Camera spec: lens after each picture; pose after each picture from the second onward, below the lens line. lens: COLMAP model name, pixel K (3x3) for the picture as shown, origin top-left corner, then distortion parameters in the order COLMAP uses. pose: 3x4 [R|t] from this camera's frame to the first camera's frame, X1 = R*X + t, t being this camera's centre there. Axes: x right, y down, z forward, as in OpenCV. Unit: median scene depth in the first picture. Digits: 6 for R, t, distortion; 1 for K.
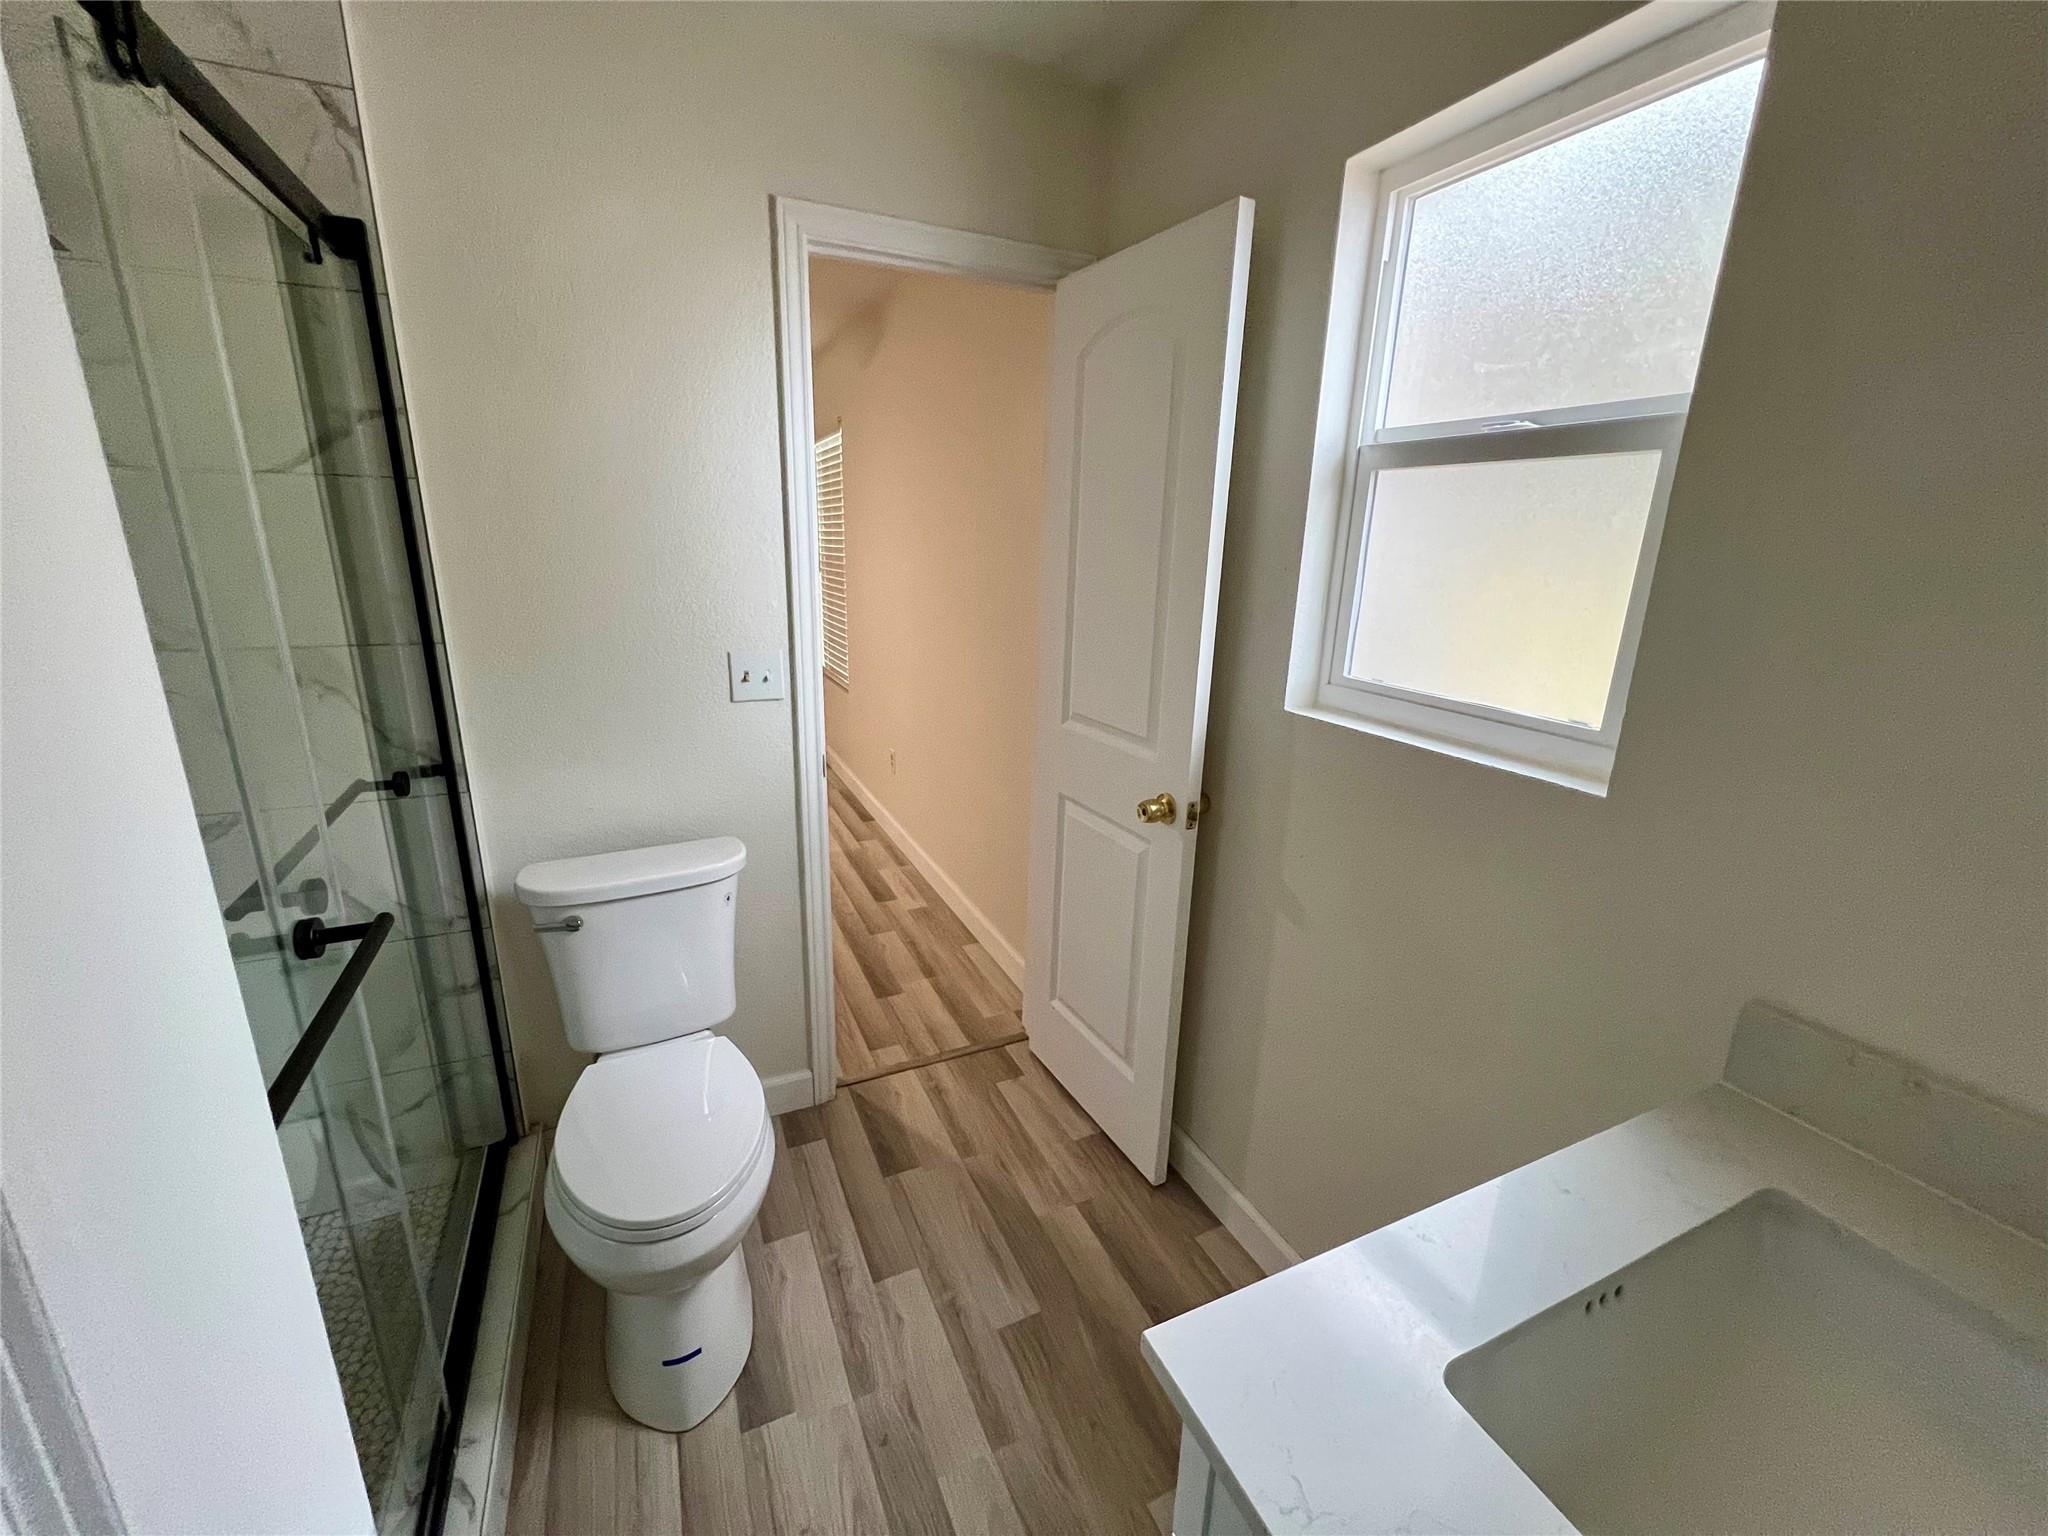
lens RADIAL K [[833.8, 0, 1024.0], [0, 833.8, 768.0], [0, 0, 1]] dist [0.000143, -0.000224]
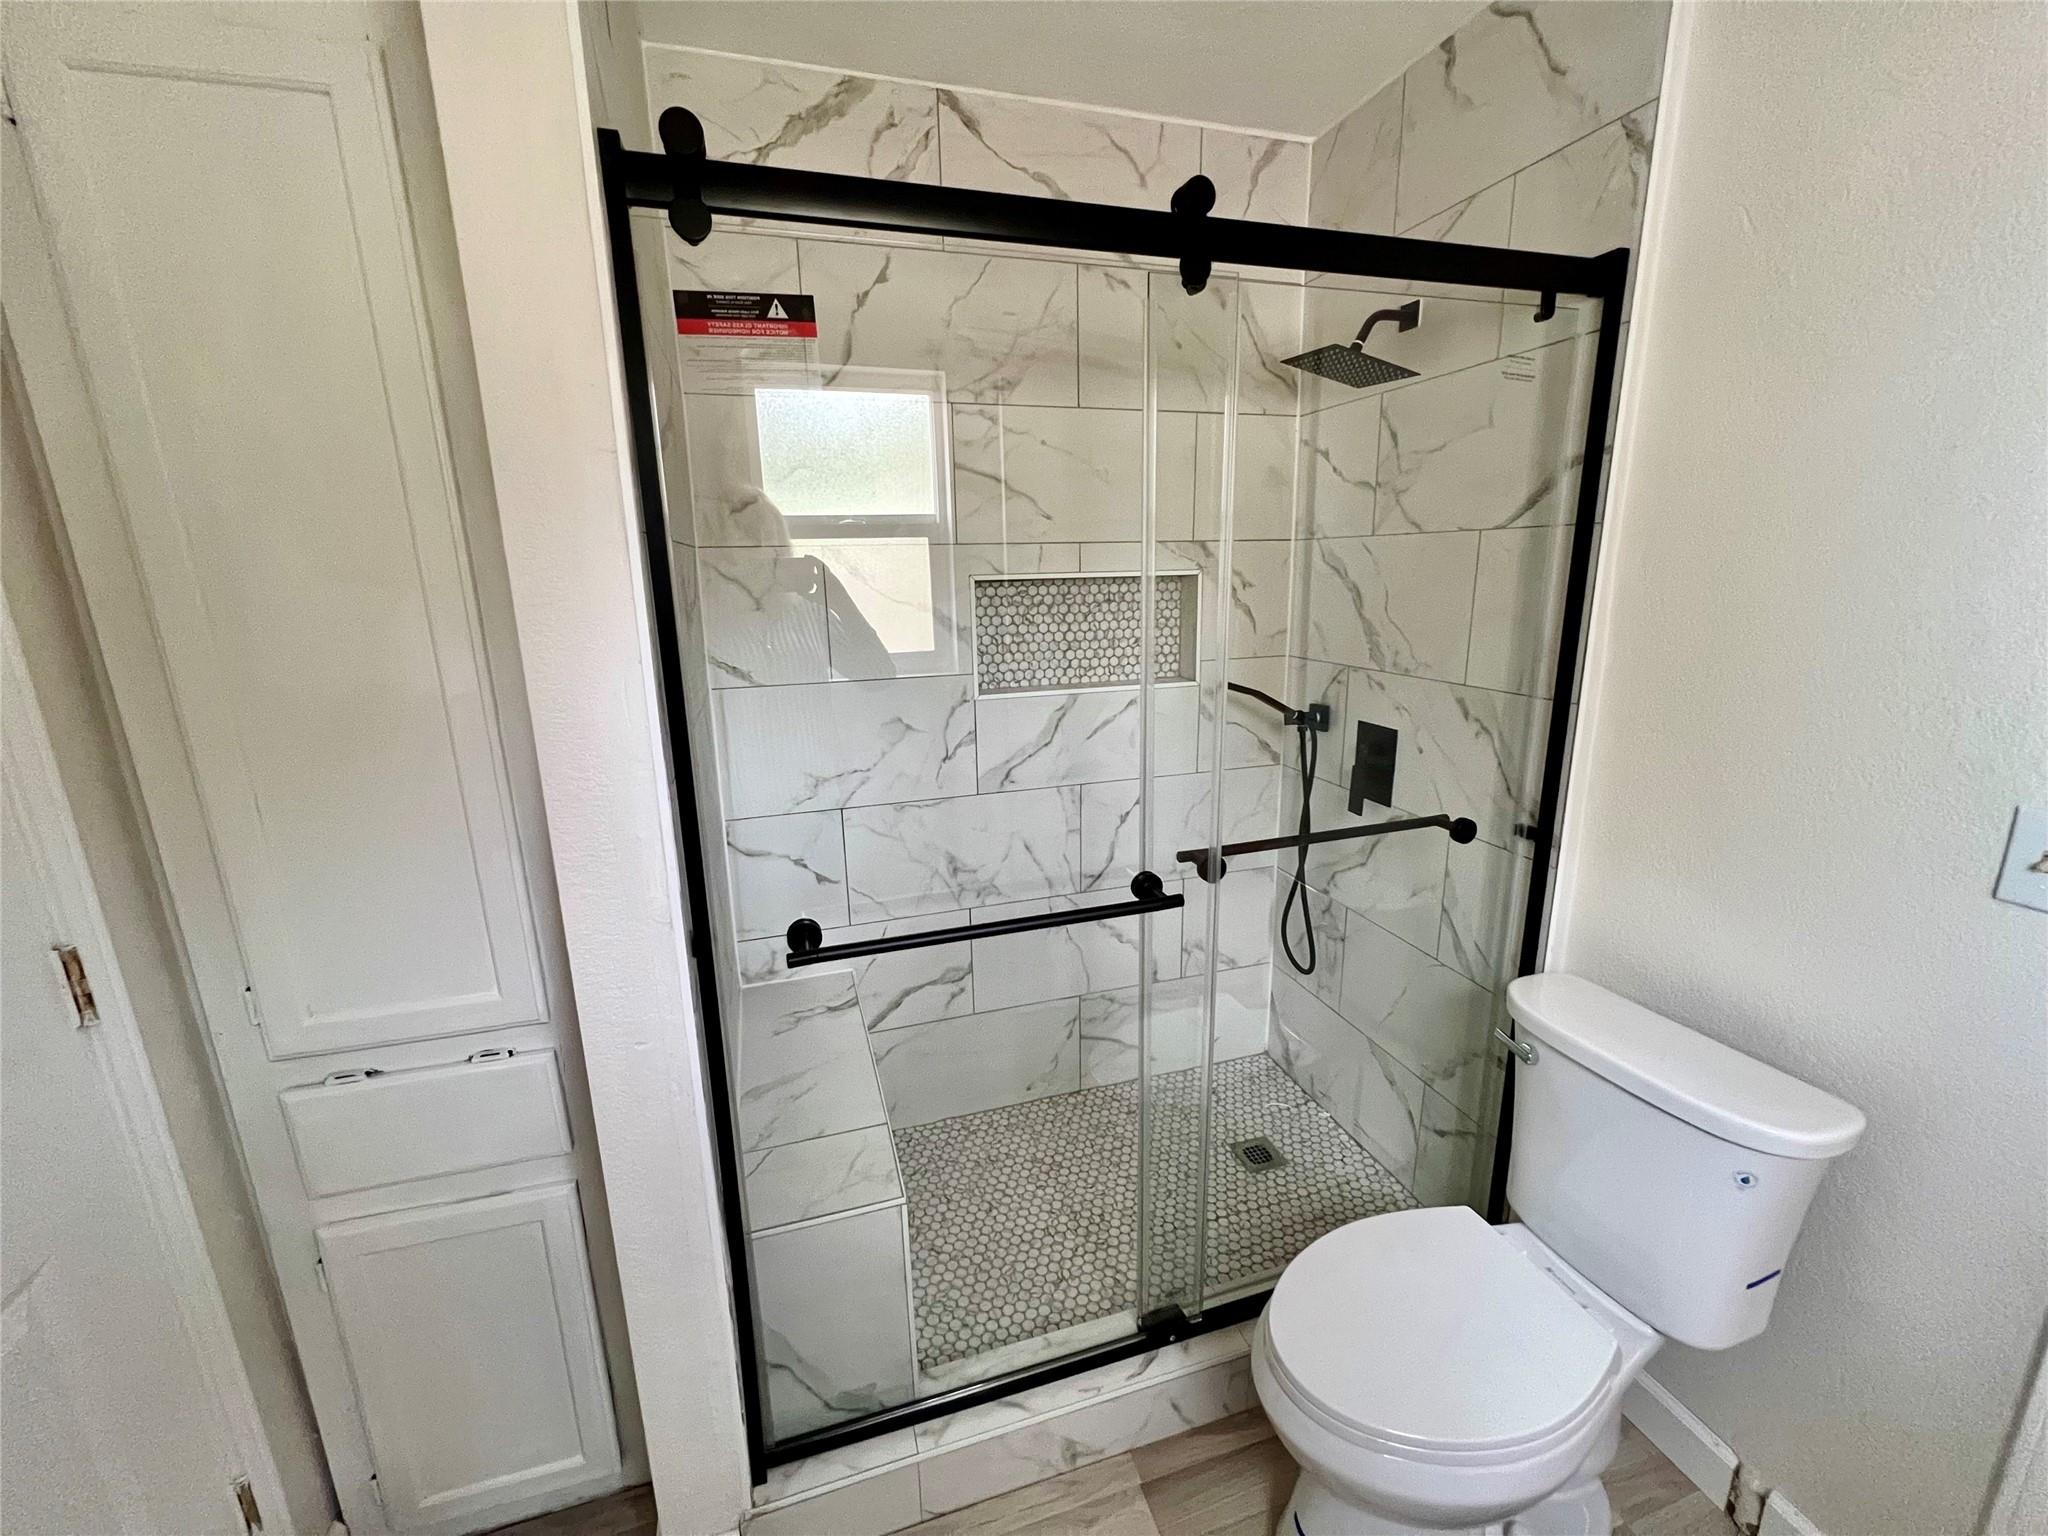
lens RADIAL K [[833.8, 0, 1024.0], [0, 833.8, 768.0], [0, 0, 1]] dist [0.000143, -0.000224]
pose [[-0.135796, 0.216324, -0.966832, 0.297520], [-0.256032, 0.935059, 0.245176, -0.170938], [0.957082, 0.280834, -0.071592, 0.575281]]
